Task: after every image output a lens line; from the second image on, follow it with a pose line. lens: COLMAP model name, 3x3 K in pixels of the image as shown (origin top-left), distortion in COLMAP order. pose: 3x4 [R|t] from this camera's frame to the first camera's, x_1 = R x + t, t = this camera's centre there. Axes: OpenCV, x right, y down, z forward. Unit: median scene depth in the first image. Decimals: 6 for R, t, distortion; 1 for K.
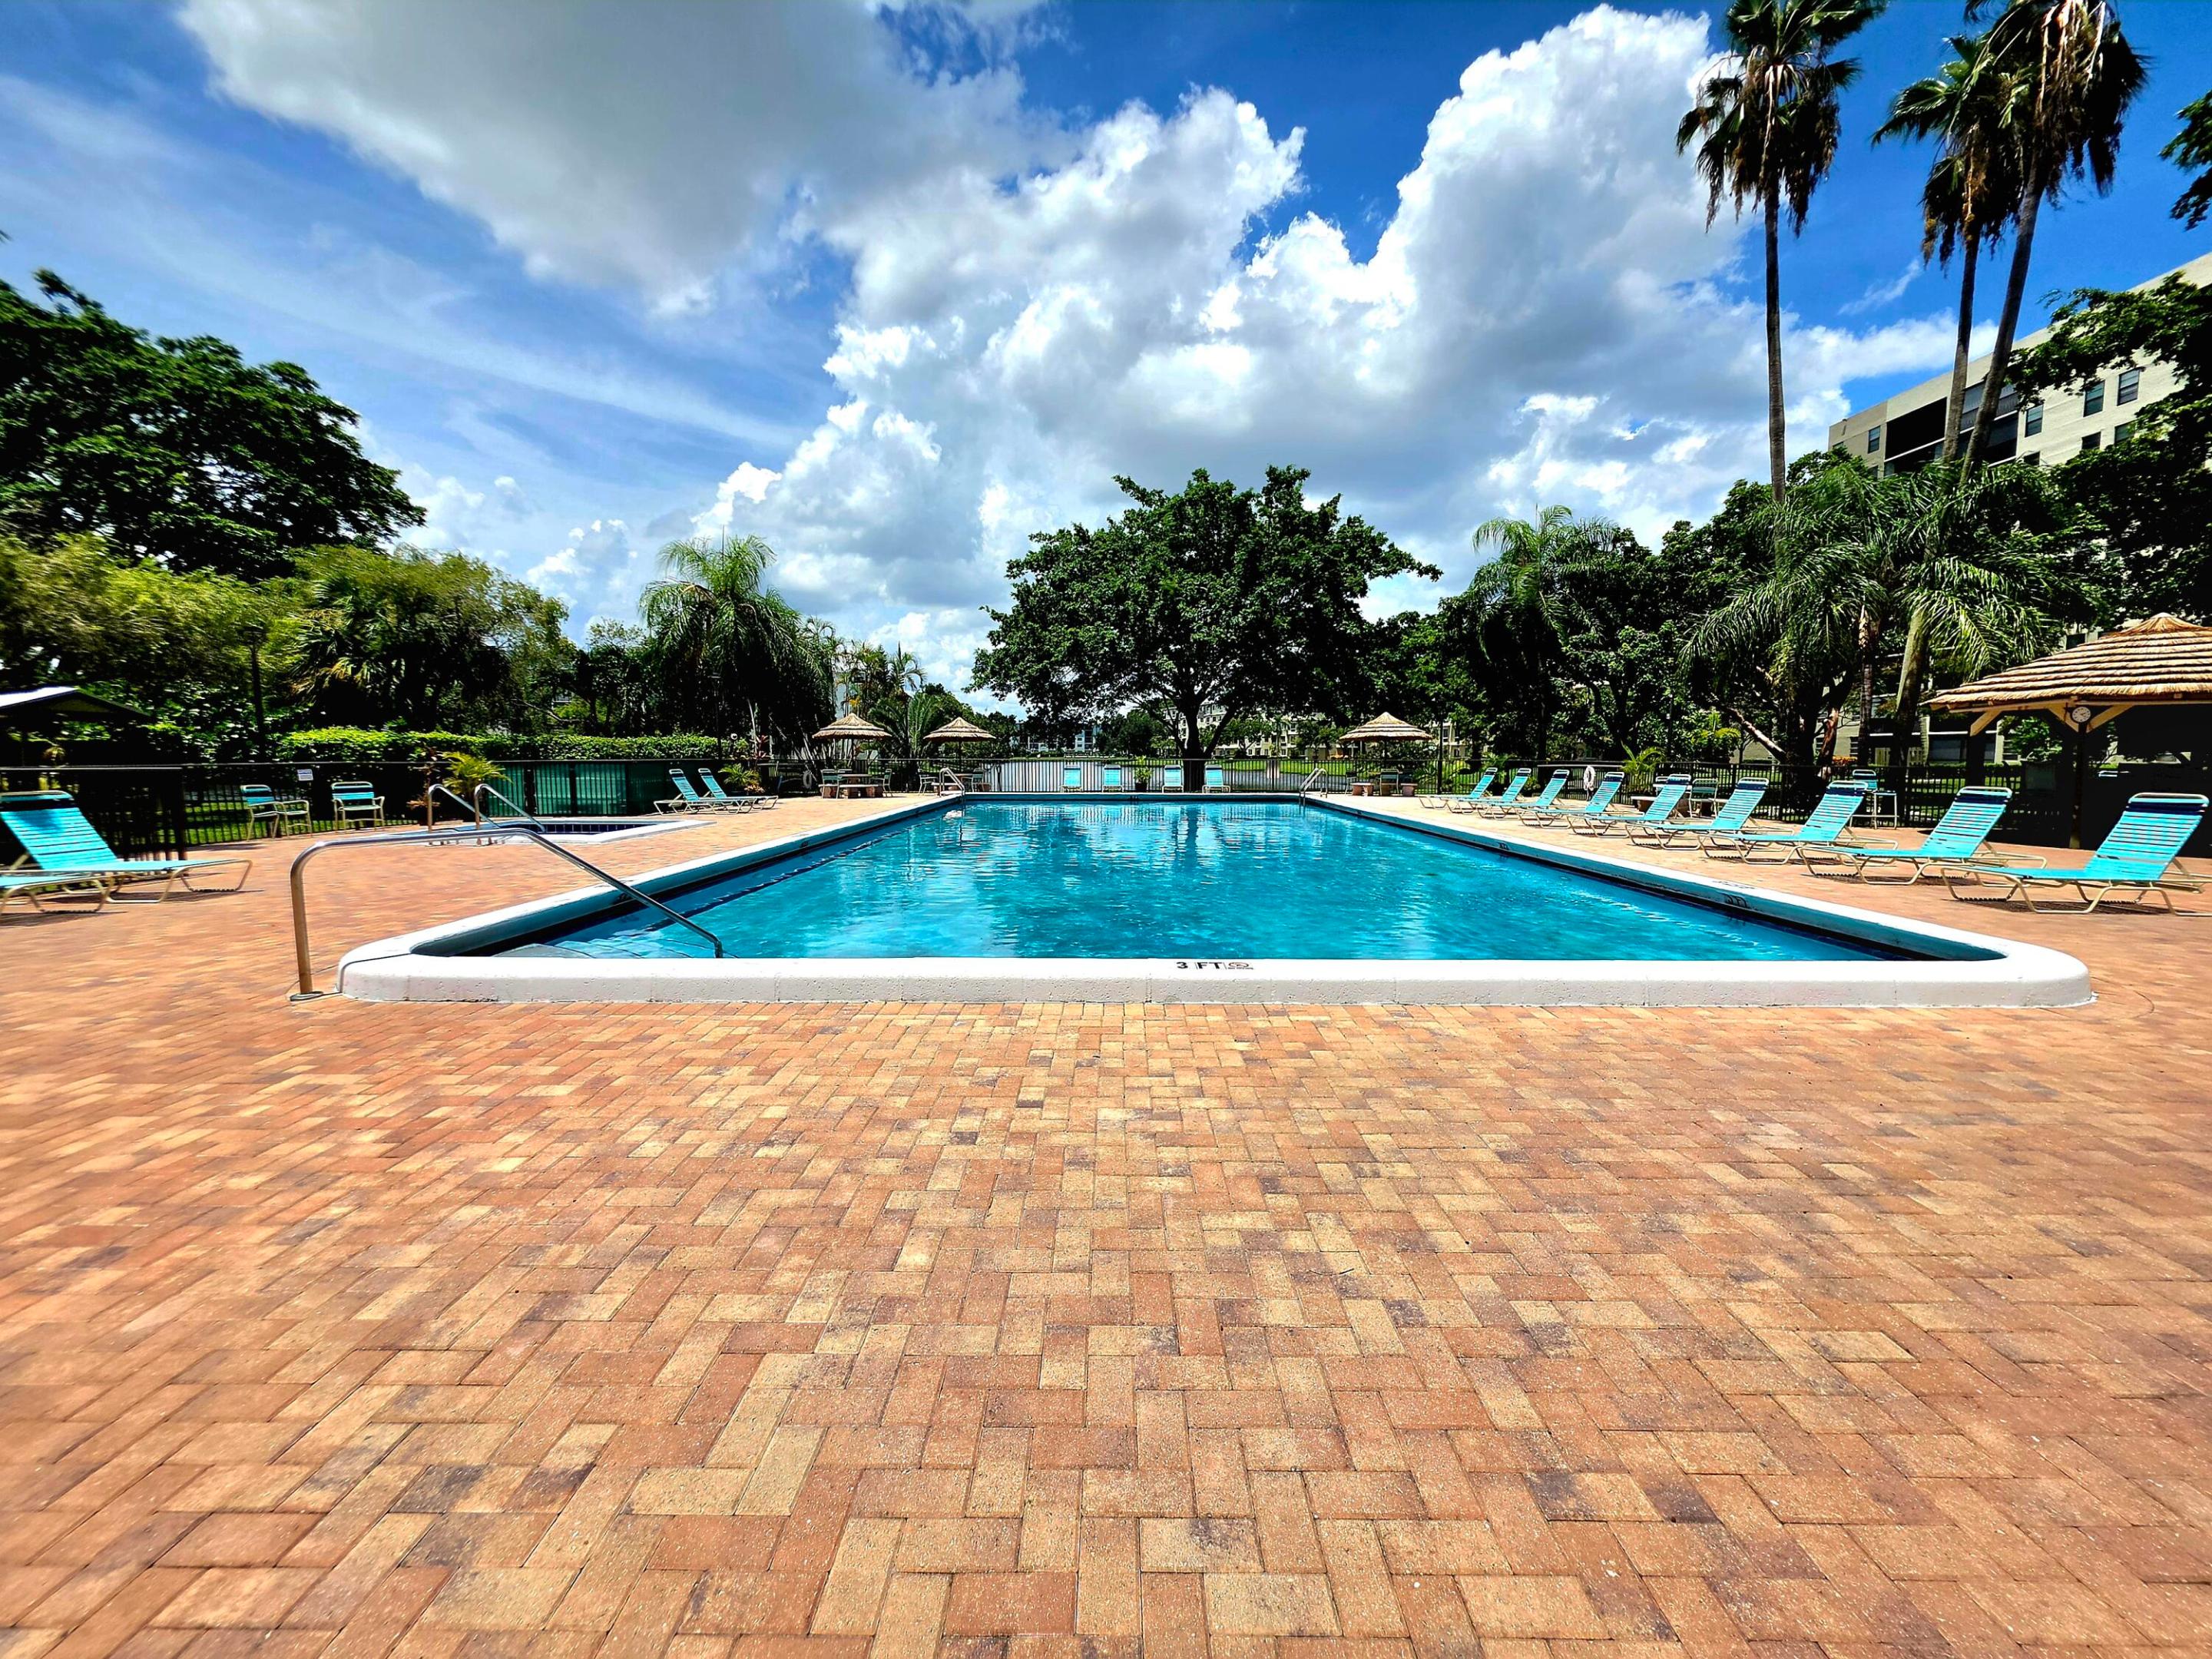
lens RADIAL K [[888.8, 0, 1102.5], [0, 888.8, 844.0], [0, 0, 1]] dist [-0.000868, -0.000118]
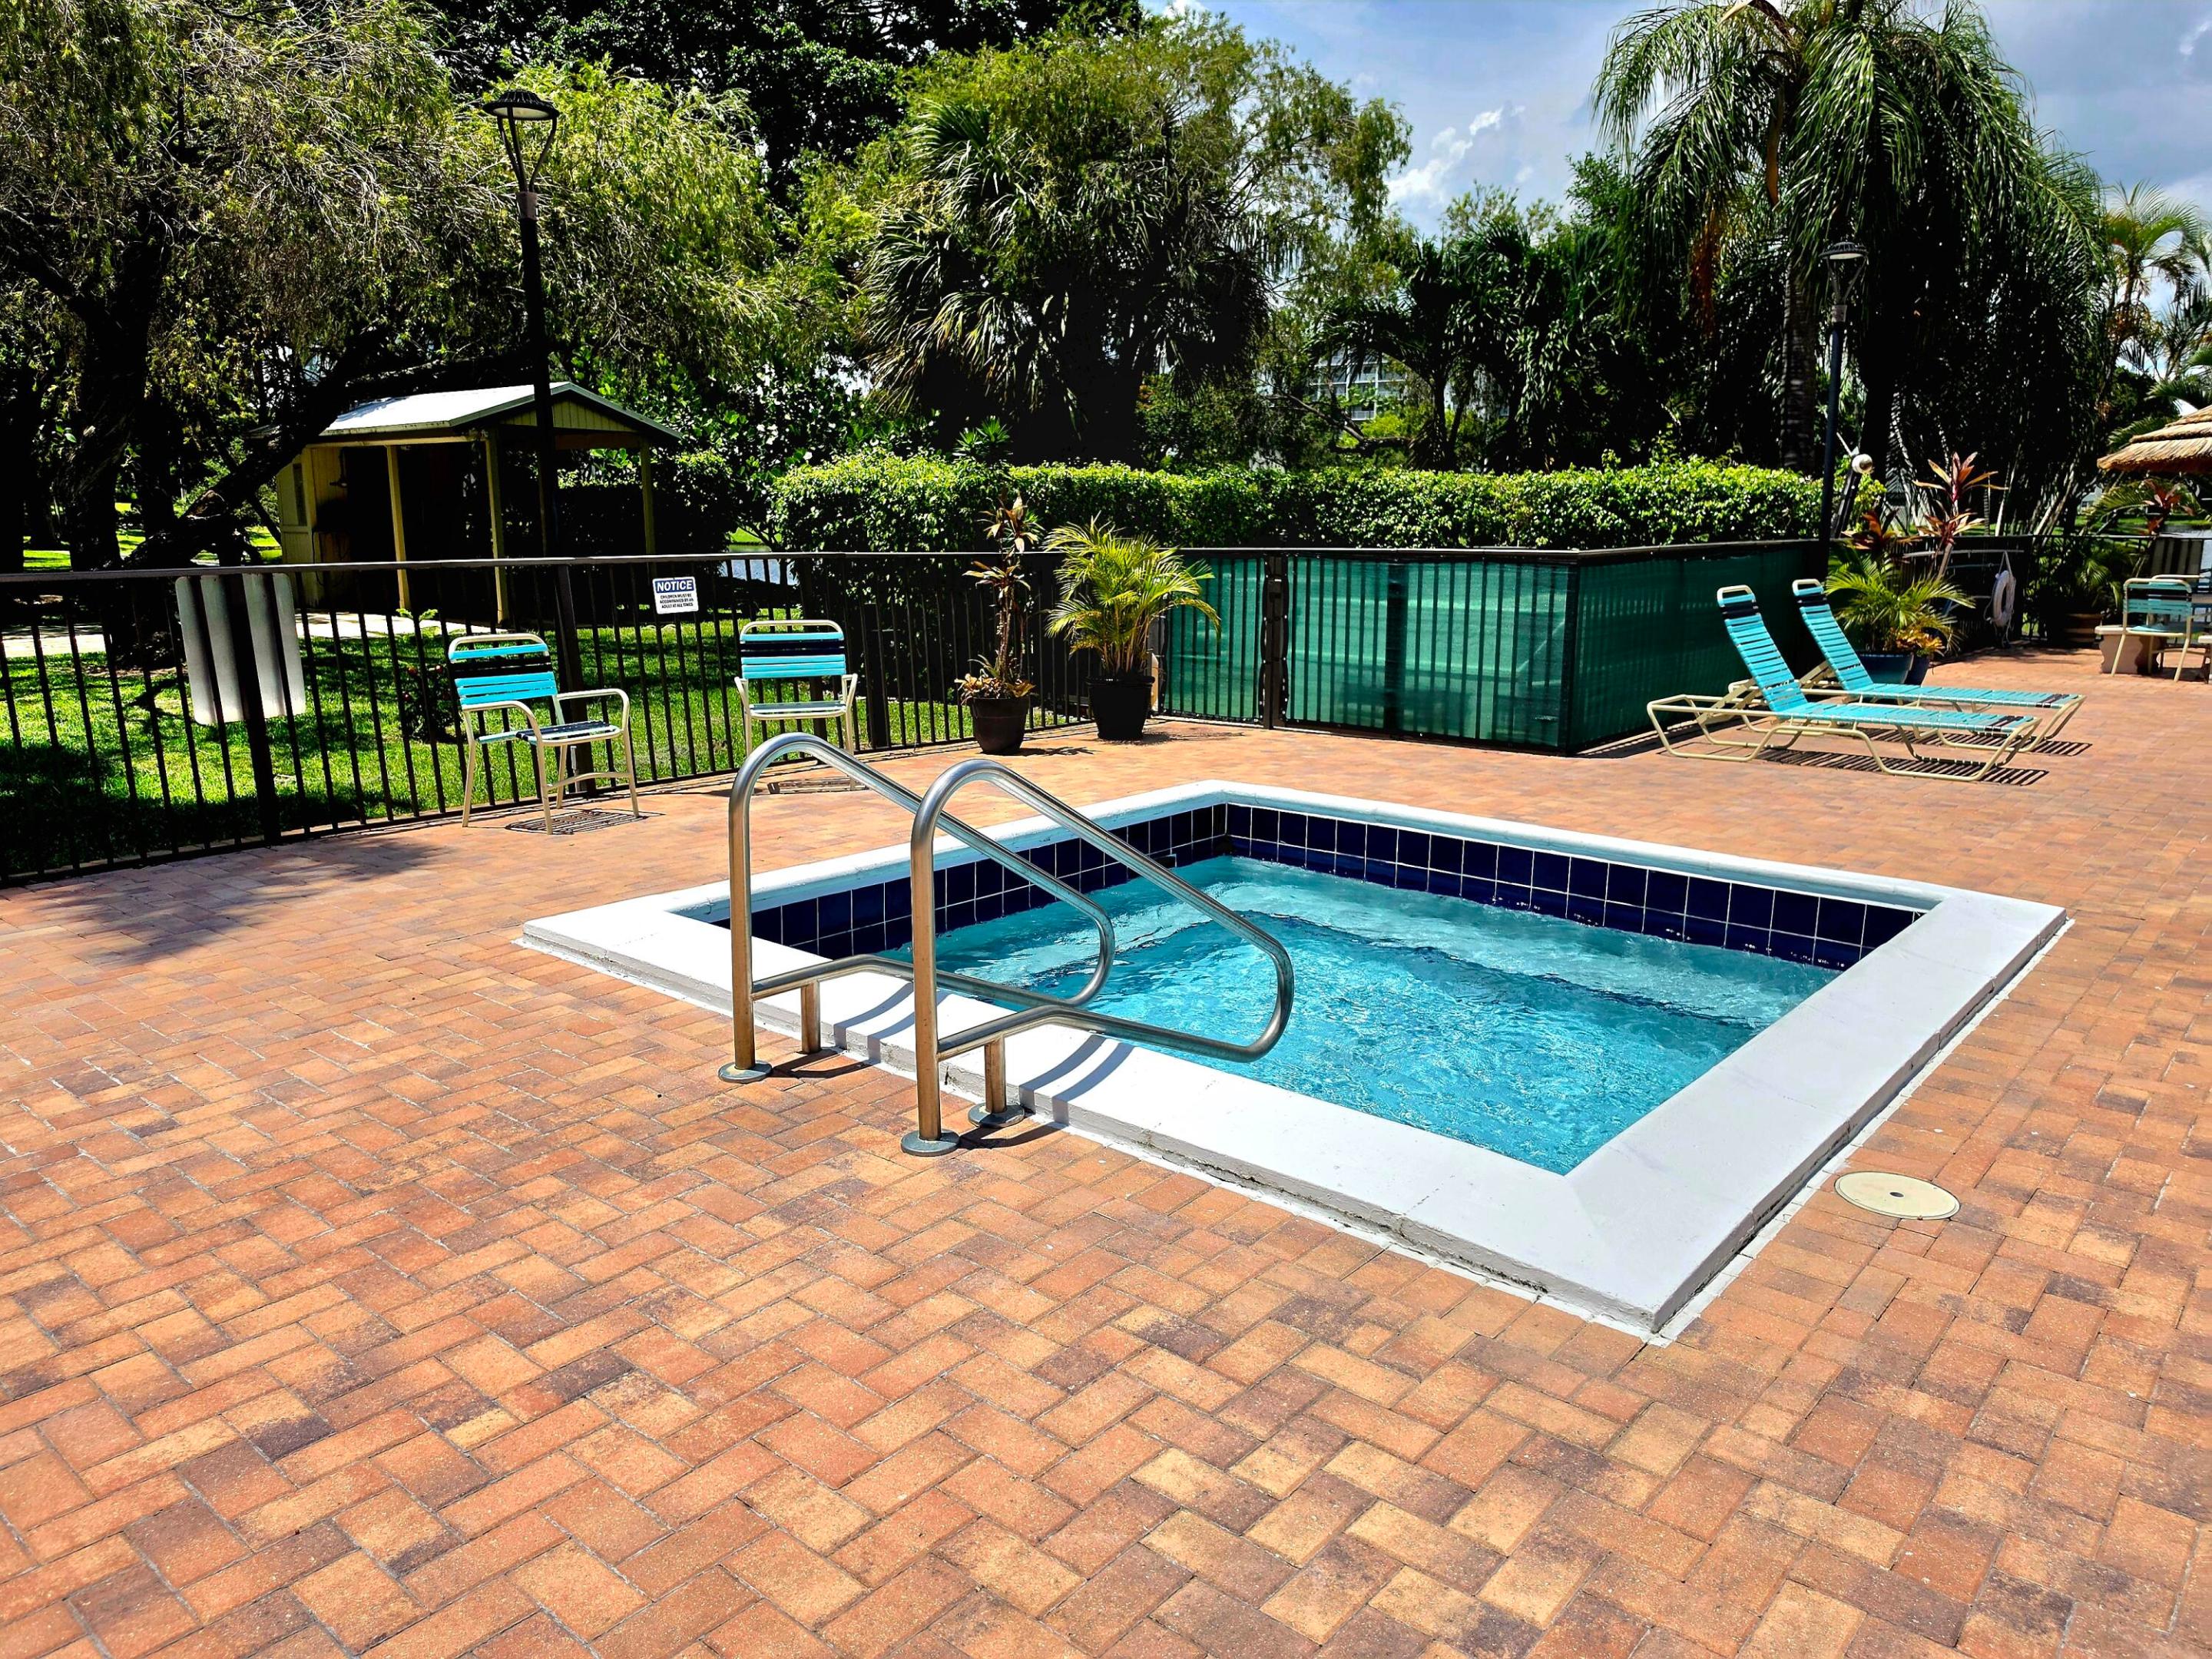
lens RADIAL K [[1490.7, 0, 1102.3], [0, 1490.7, 835.4], [0, 0, 1]] dist [0.001554, -0.000775]
pose [[0.764586, 0.138421, -0.629482, -0.284350], [-0.065165, 0.988263, 0.138165, -0.050189], [0.641219, -0.064618, 0.764632, 0.447825]]
